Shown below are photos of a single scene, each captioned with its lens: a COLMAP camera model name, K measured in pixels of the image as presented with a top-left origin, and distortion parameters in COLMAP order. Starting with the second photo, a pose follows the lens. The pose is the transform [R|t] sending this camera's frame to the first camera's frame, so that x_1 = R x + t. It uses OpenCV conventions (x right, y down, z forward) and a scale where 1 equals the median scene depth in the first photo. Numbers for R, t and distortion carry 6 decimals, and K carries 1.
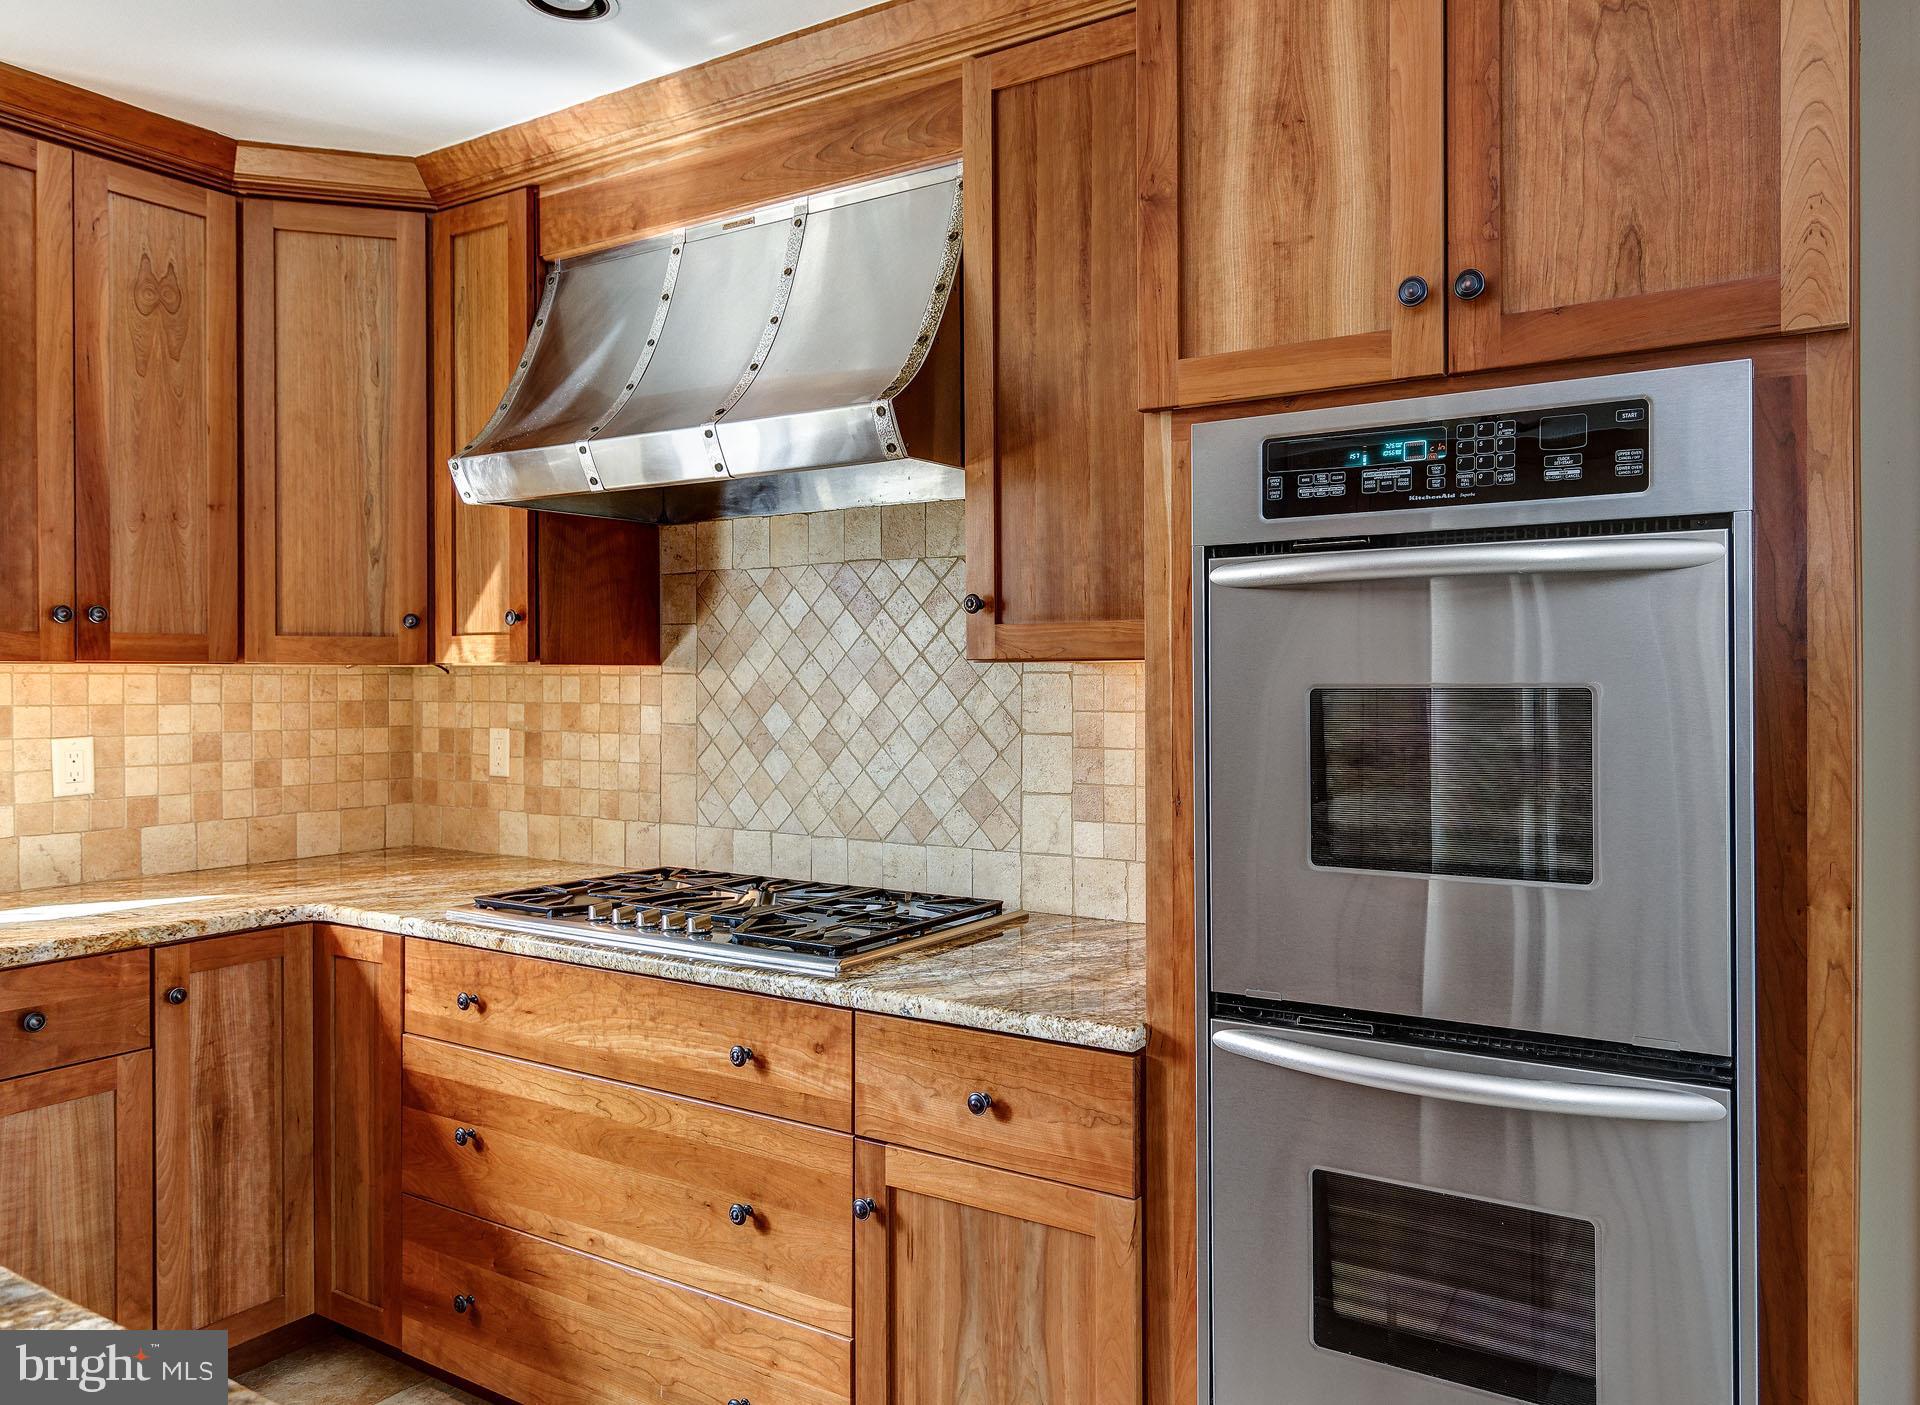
lens RADIAL K [[1447.7, 0, 960.0], [0, 1447.7, 702.5], [0, 0, 1]] dist [-0.000700, -0.001292]
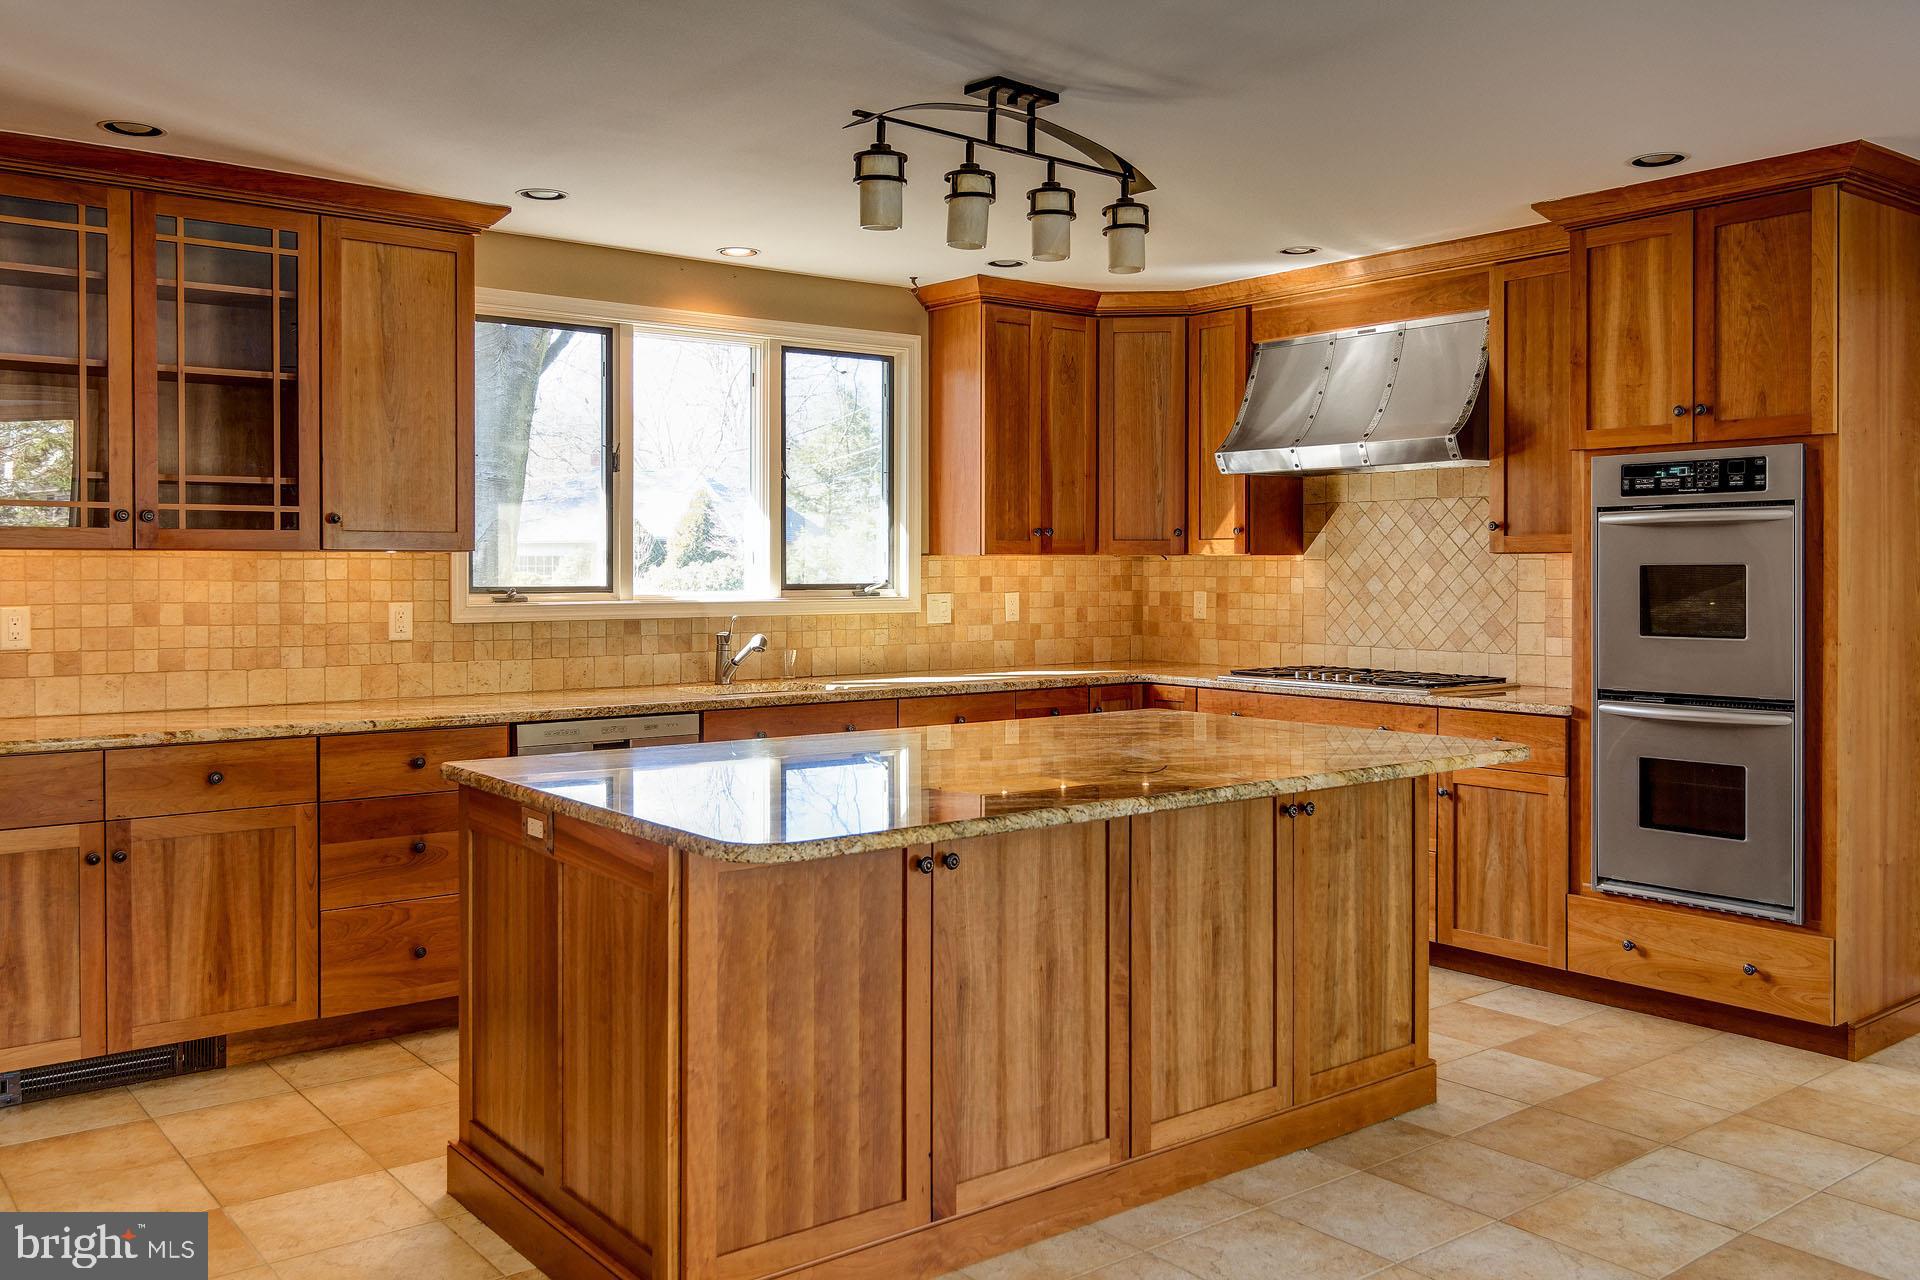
lens RADIAL K [[1567.7, 0, 958.3], [0, 1567.7, 599.1], [0, 0, 1]] dist [-0.000911, 0.003068]
pose [[0.955168, 0.006281, -0.295998, -0.057585], [-0.004952, 0.999974, 0.005240, 0.029124], [0.296023, -0.003539, 0.955174, -1.382057]]
